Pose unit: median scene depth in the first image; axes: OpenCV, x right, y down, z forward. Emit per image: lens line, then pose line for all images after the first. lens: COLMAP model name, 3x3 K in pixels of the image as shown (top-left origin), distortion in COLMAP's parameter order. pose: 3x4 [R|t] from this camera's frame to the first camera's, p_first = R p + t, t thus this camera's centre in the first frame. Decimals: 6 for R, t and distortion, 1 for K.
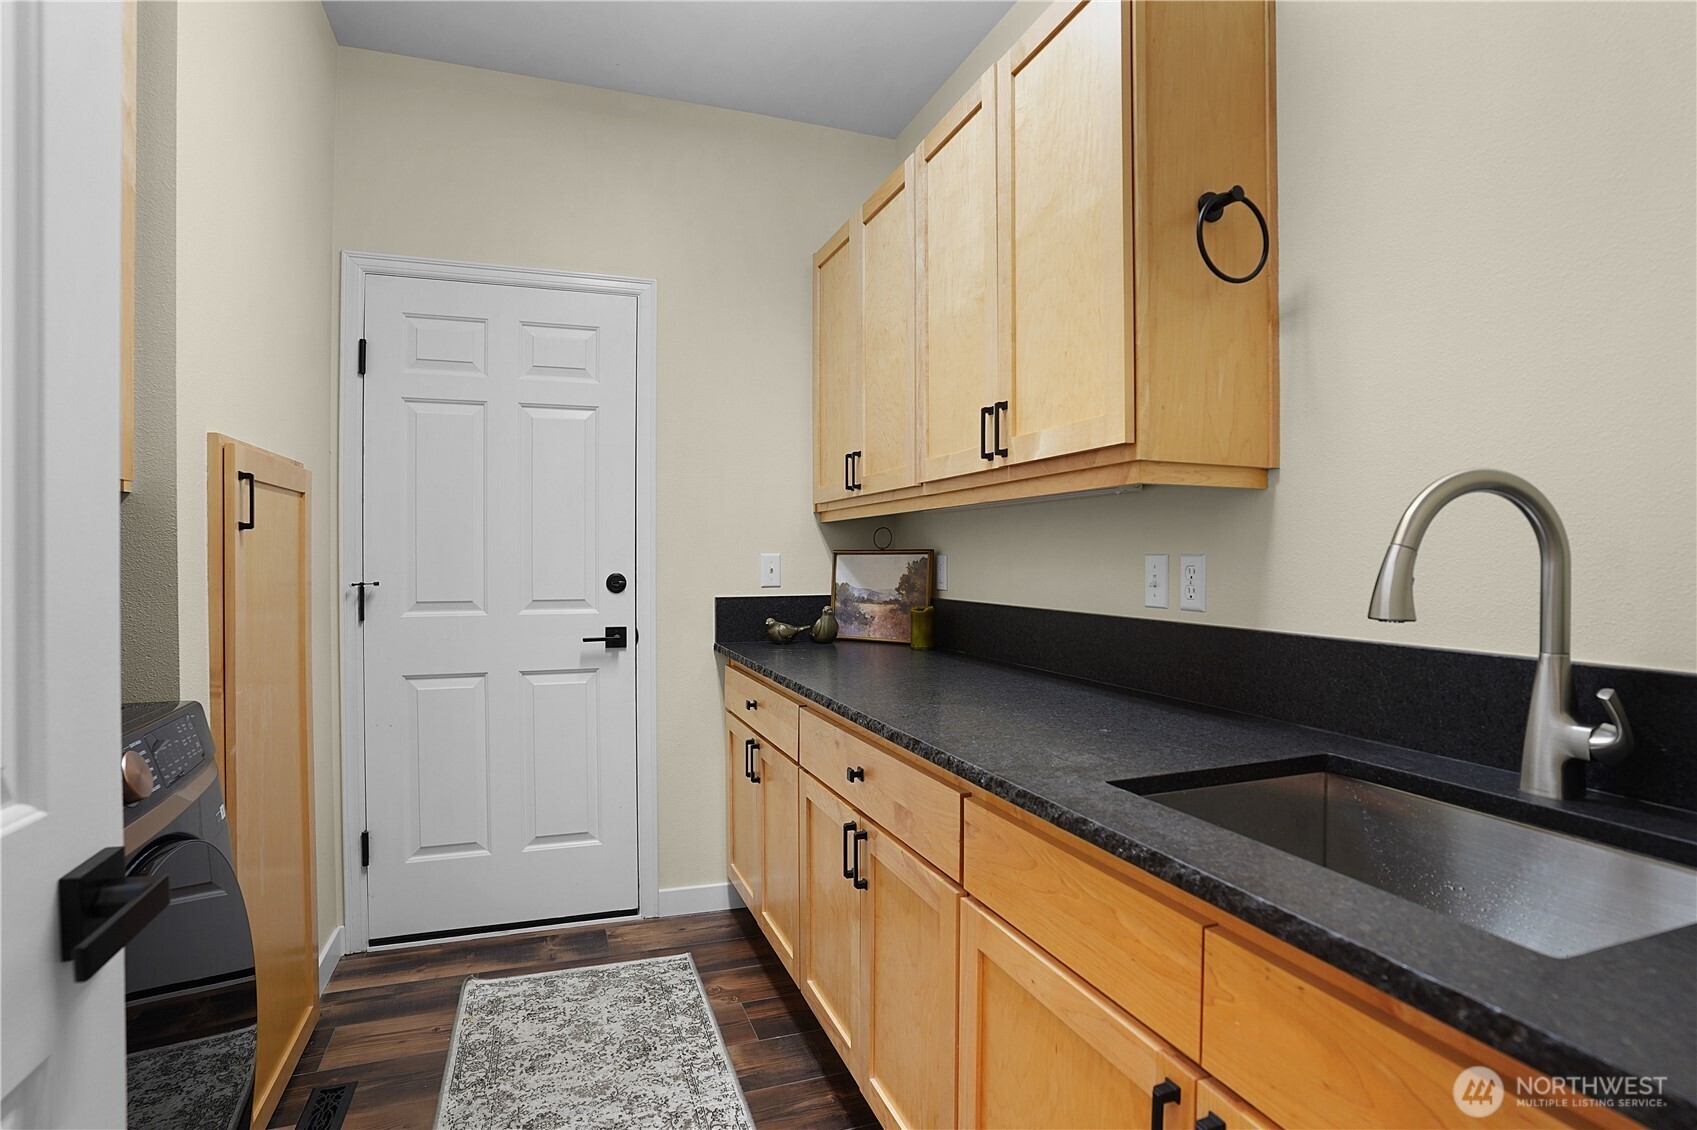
lens RADIAL K [[847.1, 0, 844.9], [0, 847.1, 562.0], [0, 0, 1]] dist [-0.039670, 0.005993]
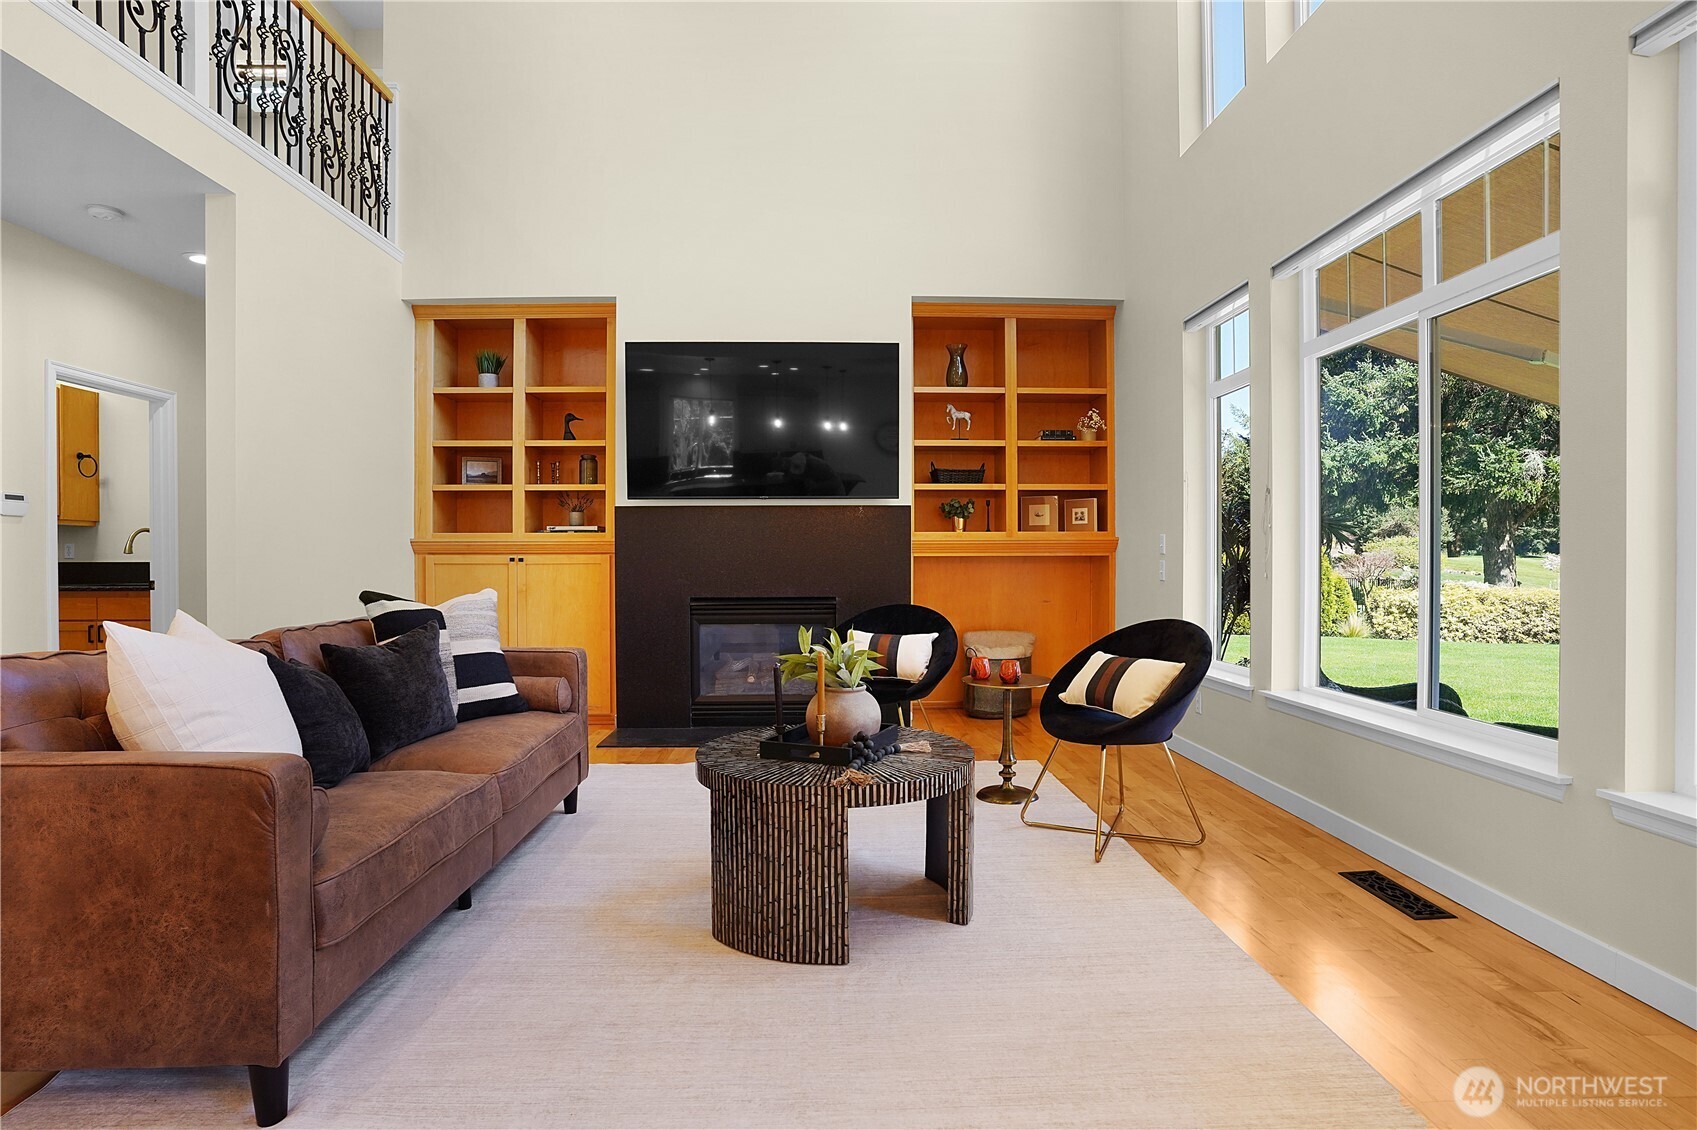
lens RADIAL K [[880.1, 0, 850.5], [0, 880.1, 560.5], [0, 0, 1]] dist [-0.004691, 0.001107]
pose [[0.313804, -0.007279, 0.949460, -2.473924], [0.007594, 0.999958, 0.005156, 0.088063], [-0.949457, 0.005593, 0.313846, -3.942692]]
